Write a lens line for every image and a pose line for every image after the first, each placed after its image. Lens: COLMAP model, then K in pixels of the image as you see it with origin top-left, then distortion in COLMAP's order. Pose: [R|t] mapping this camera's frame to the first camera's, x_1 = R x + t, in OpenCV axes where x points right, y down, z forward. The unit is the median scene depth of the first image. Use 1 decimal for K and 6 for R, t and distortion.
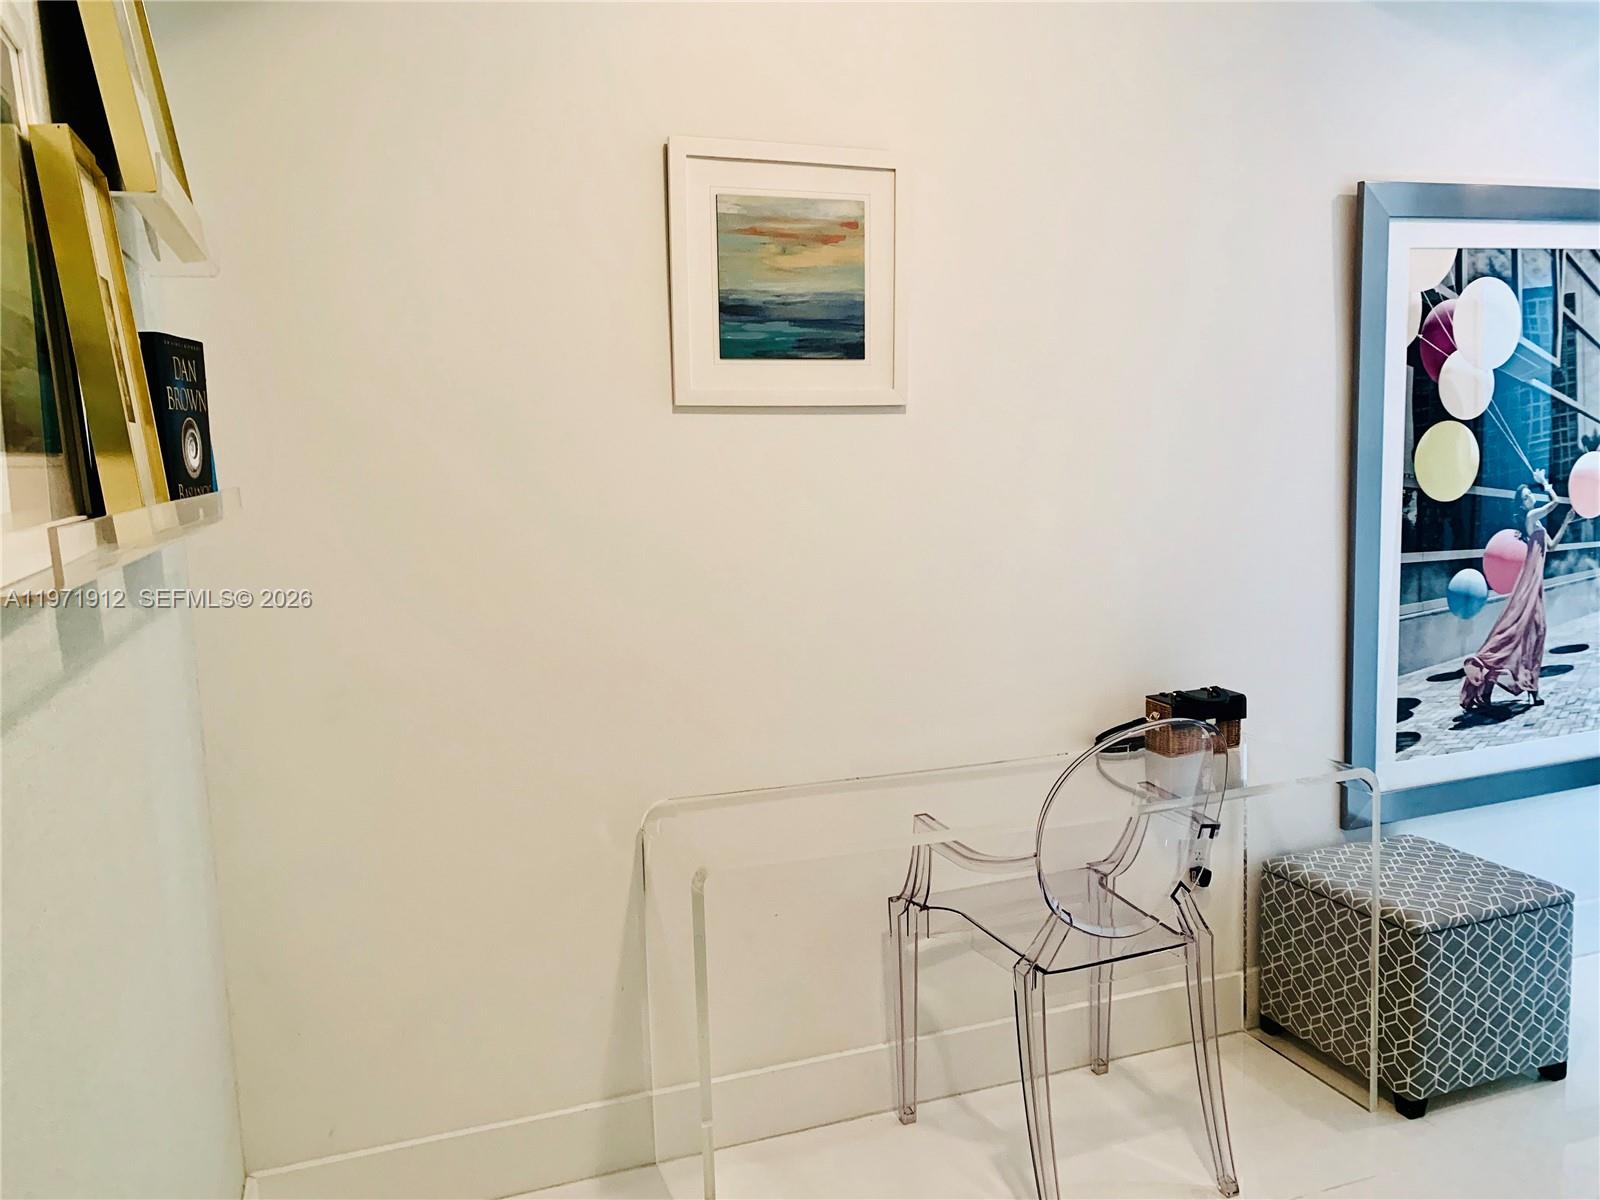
lens RADIAL K [[1219.1, 0, 800.0], [0, 1219.1, 600.0], [0, 0, 1]] dist [0.148429, -0.177835]
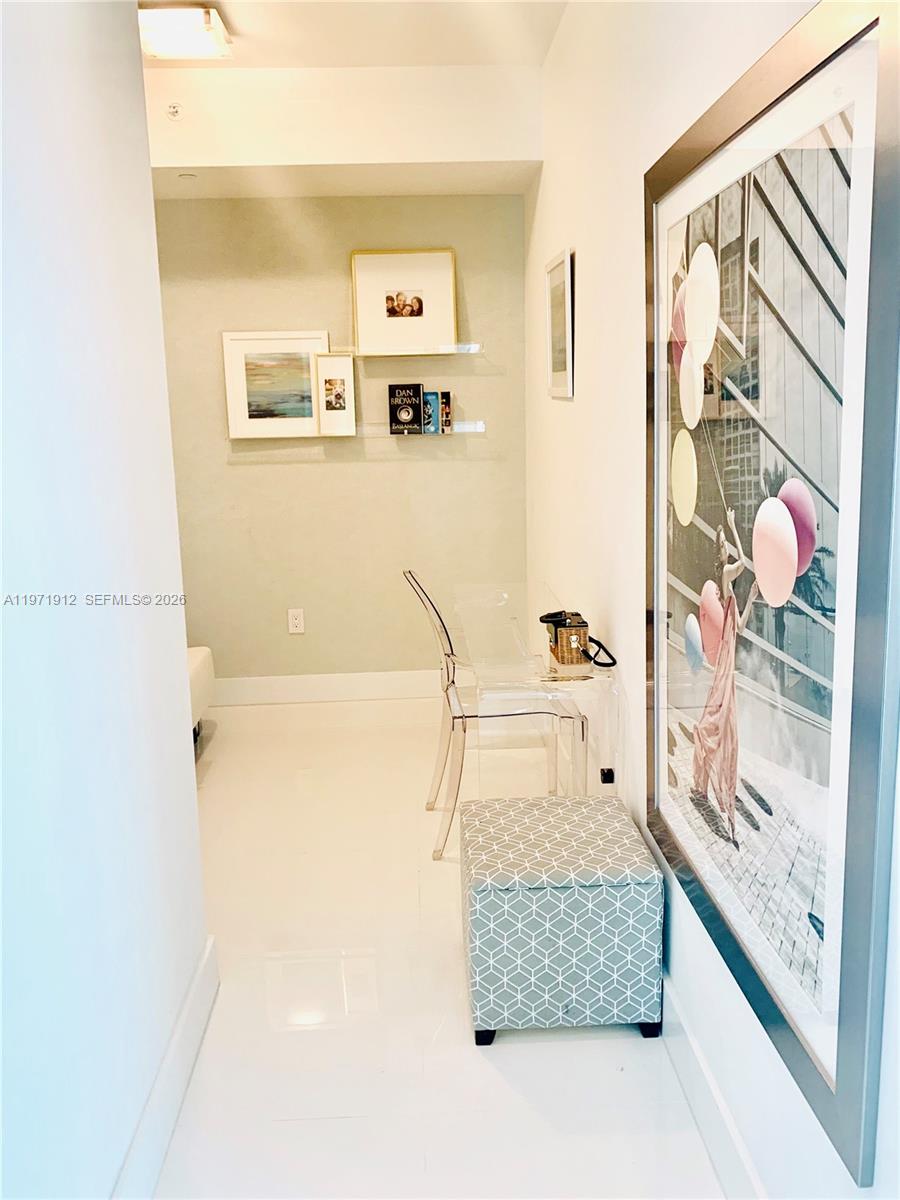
lens RADIAL K [[930.1, 0, 450.0], [0, 930.1, 600.0], [0, 0, 1]] dist [0.054622, -0.041197]
pose [[-0.284940, 0.236372, -0.928944, 1.130527], [-0.101924, 0.956153, 0.274559, -0.182785], [0.953111, 0.172915, -0.248355, 0.992605]]
